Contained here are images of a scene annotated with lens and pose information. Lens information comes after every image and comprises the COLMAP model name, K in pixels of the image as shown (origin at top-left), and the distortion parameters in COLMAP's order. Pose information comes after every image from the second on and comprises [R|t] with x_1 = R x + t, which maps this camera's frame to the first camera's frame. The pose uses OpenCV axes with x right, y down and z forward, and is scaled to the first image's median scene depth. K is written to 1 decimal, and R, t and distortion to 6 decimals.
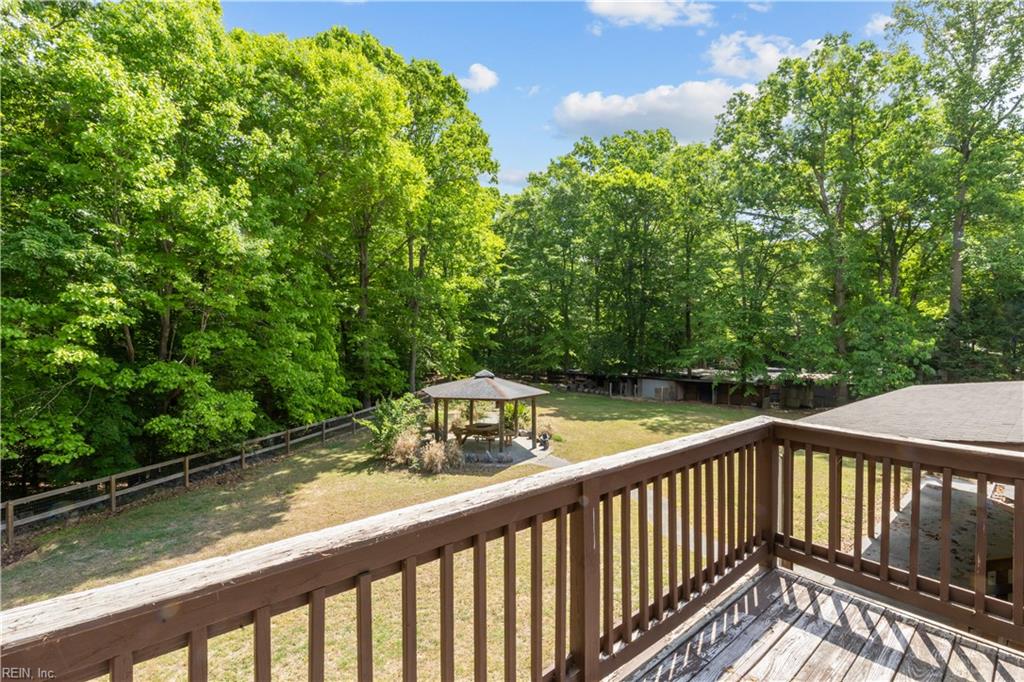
lens RADIAL K [[446.2, 0, 508.1], [0, 446.2, 343.5], [0, 0, 1]] dist [-0.001675, -0.000028]
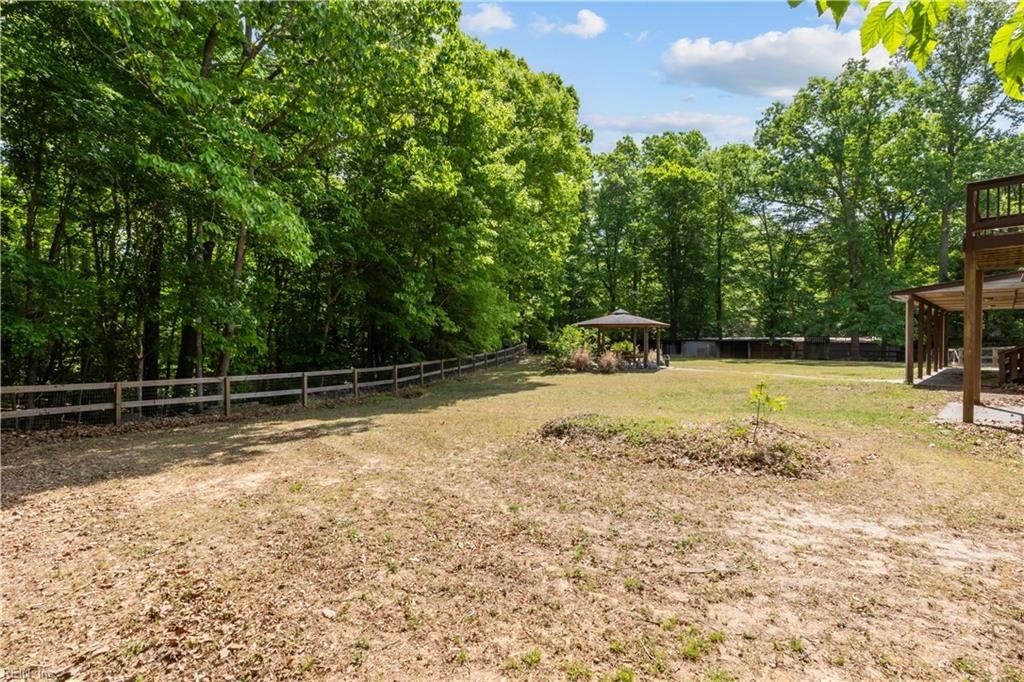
lens RADIAL K [[446.2, 0, 515.6], [0, 446.2, 344.8], [0, 0, 1]] dist [-0.001675, -0.000028]
pose [[0.998448, -0.005374, 0.055437, -0.280793], [0.004940, 0.999956, 0.007964, 0.096855], [-0.055478, -0.007678, 0.998430, -0.204882]]
